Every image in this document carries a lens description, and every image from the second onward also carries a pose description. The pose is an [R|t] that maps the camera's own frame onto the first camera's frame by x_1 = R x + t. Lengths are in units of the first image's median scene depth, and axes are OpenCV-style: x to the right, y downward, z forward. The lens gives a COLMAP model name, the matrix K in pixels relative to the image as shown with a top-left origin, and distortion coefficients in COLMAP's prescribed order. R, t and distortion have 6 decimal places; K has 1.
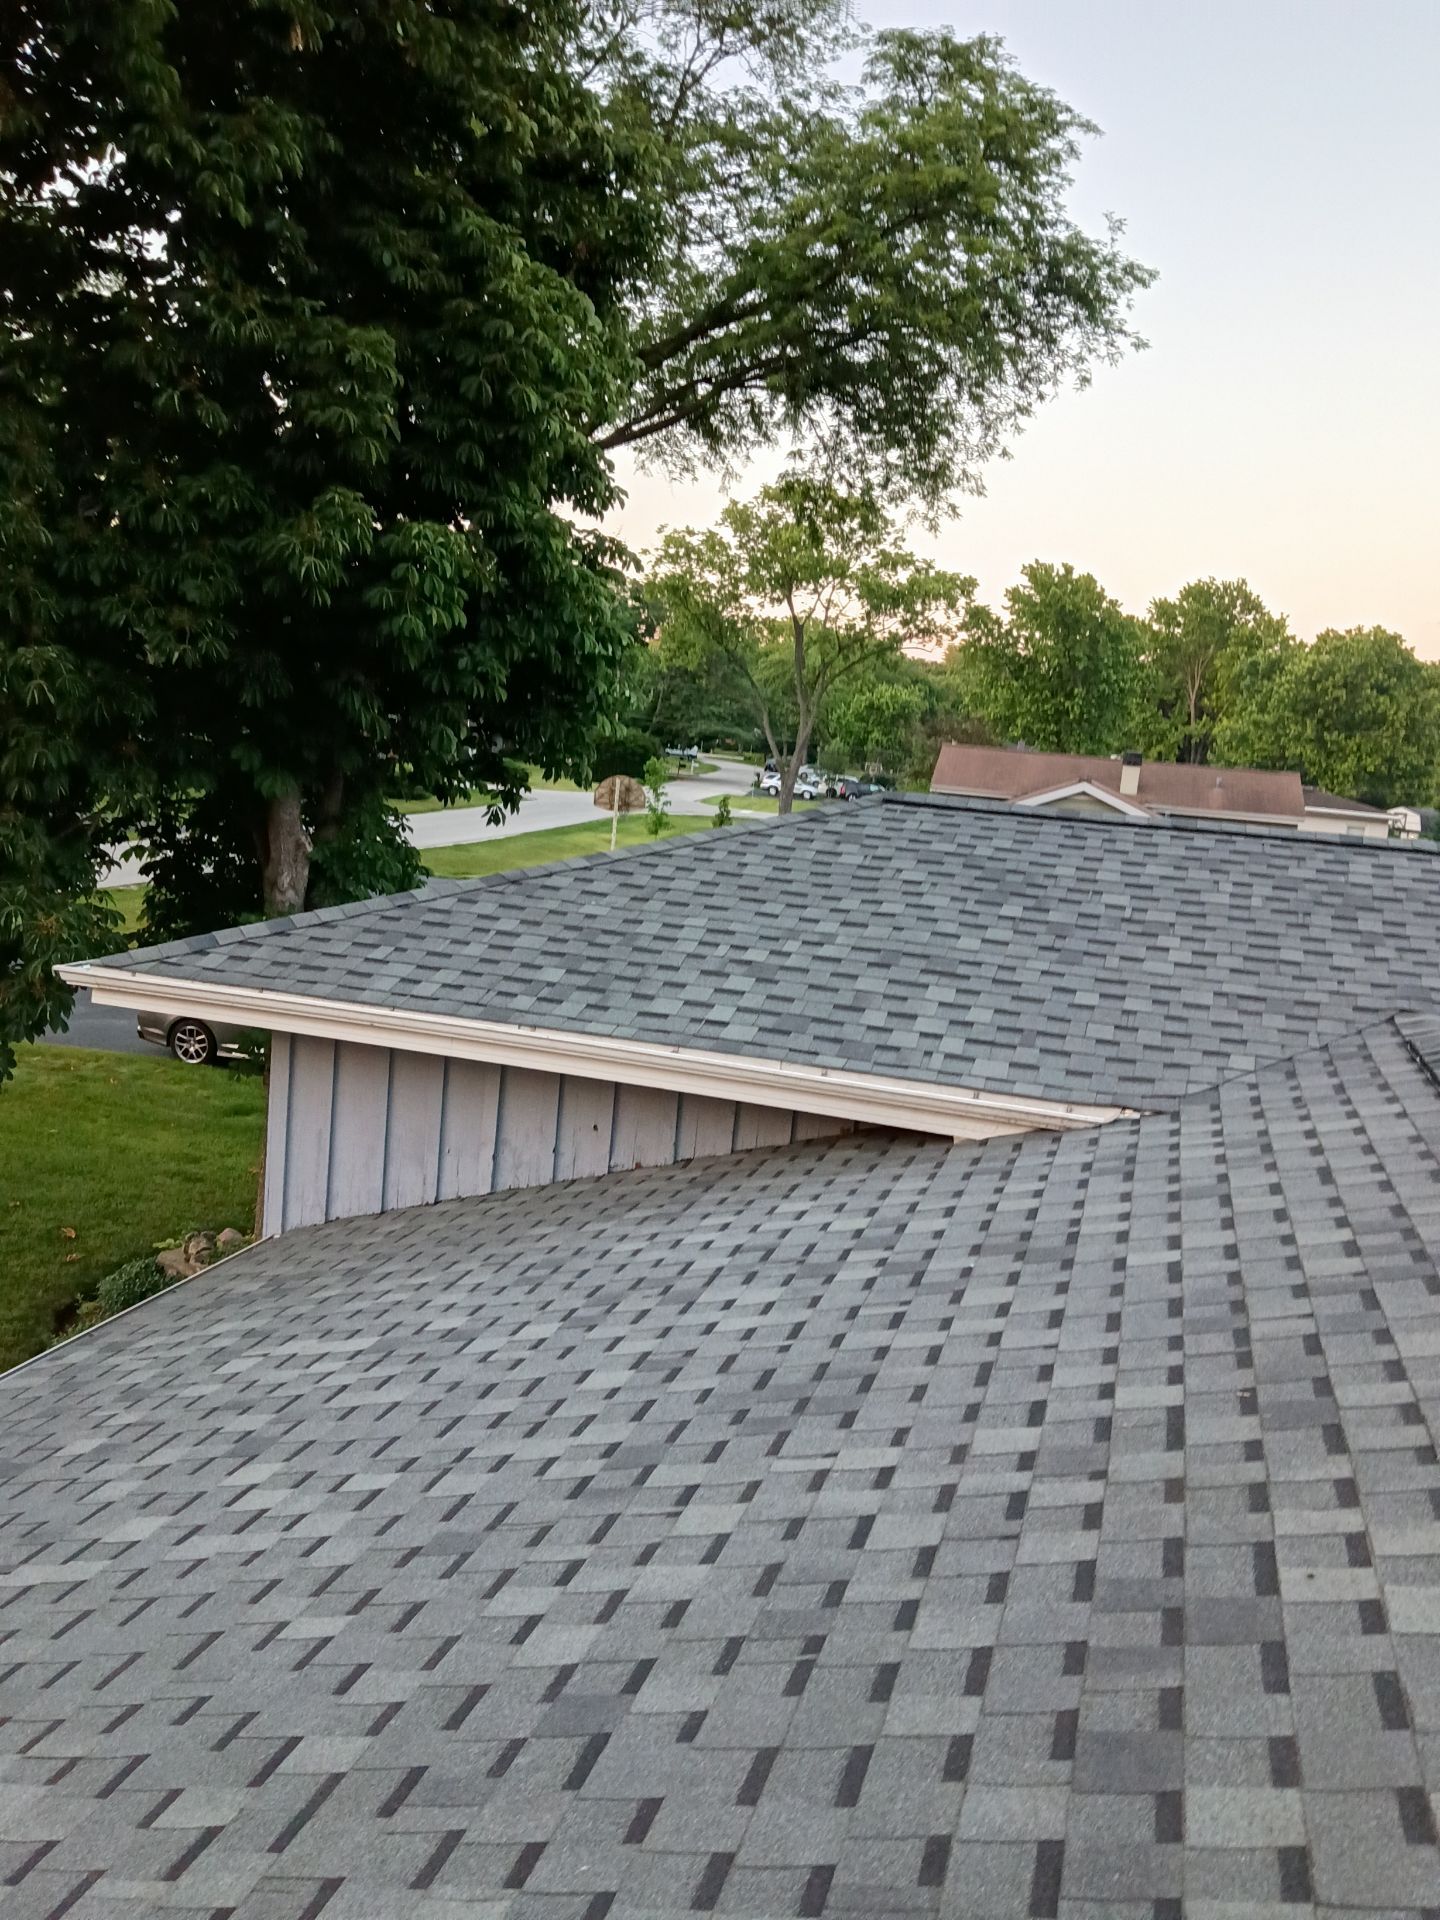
lens RADIAL K [[1575.4, 0, 711.2], [0, 1575.4, 965.9], [0, 0, 1]] dist [0.052729, -0.087375]
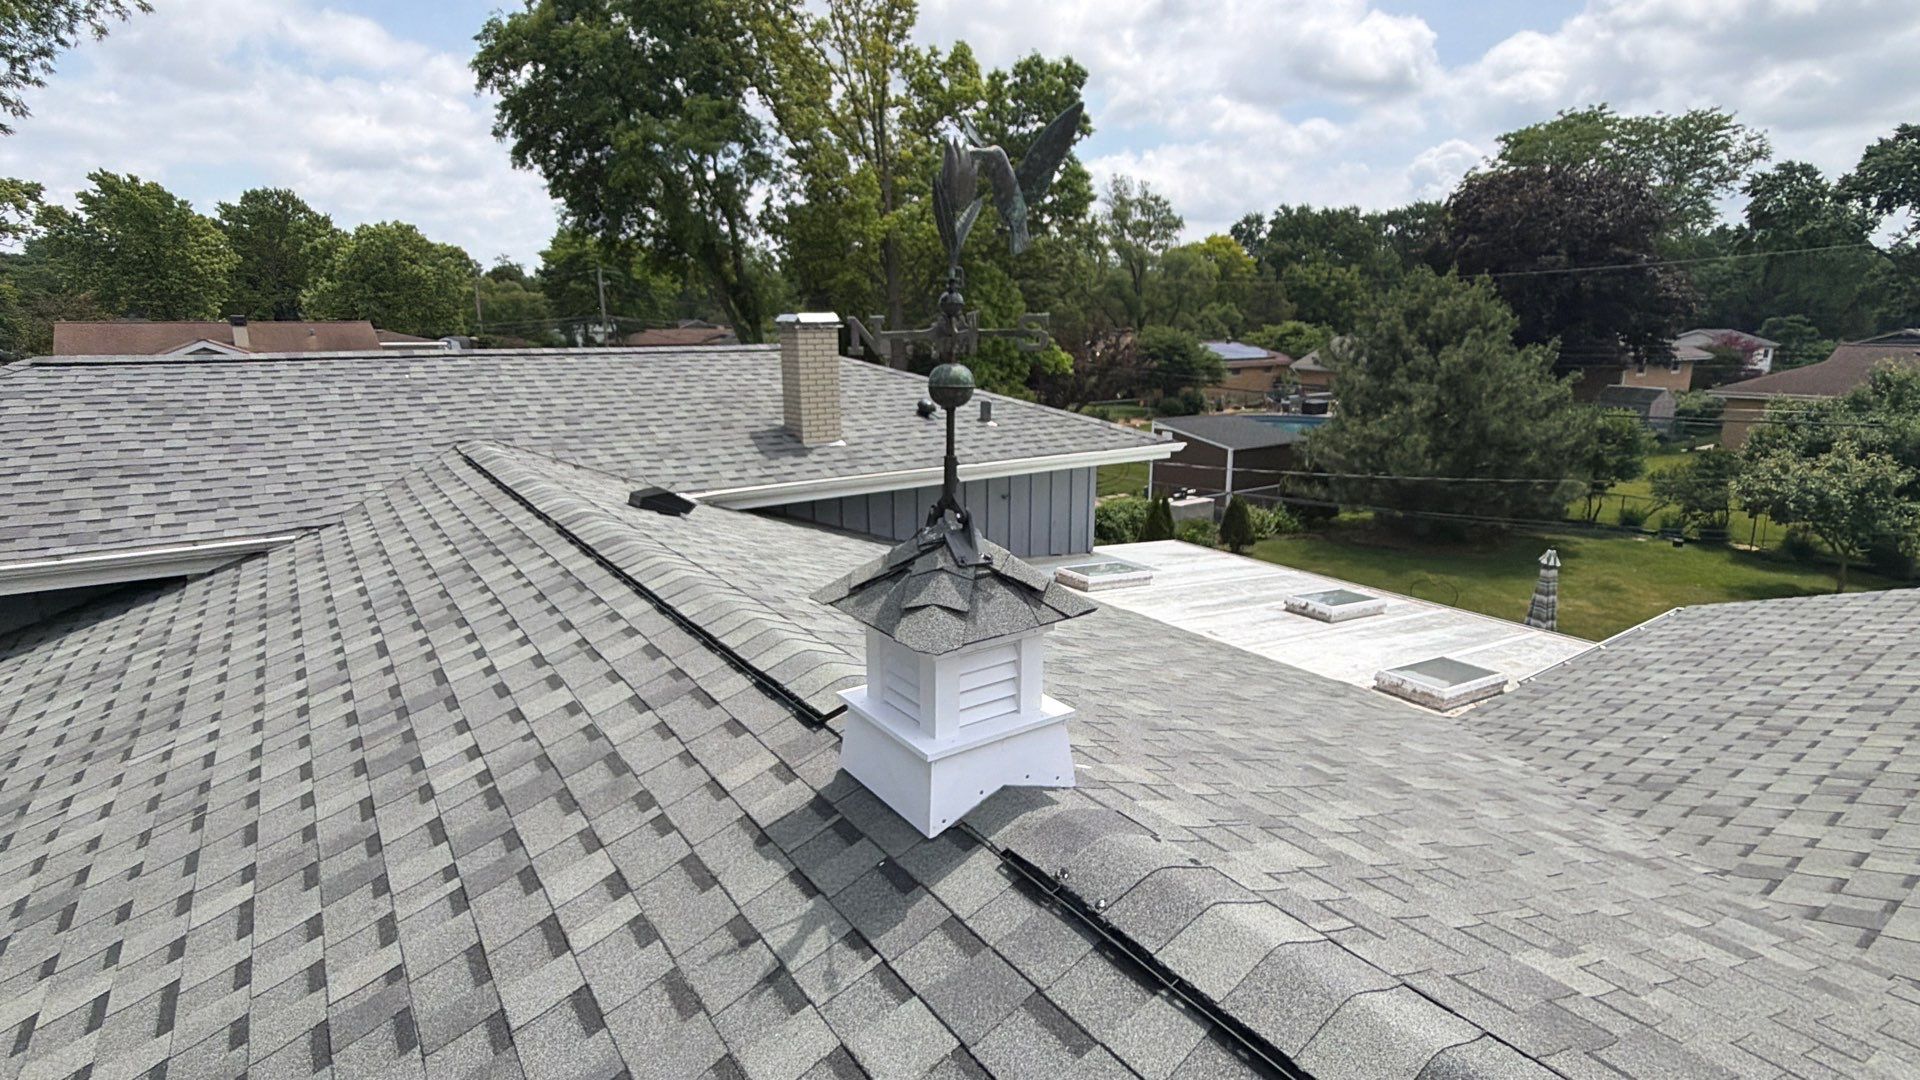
lens RADIAL K [[946.5, 0, 955.8], [0, 946.5, 535.3], [0, 0, 1]] dist [-0.000249, 0.000197]
pose [[0.621788, -0.257302, 0.739713, -0.054054], [0.174032, 0.966272, 0.189821, 0.028792], [-0.763605, 0.010705, 0.645595, -0.169921]]
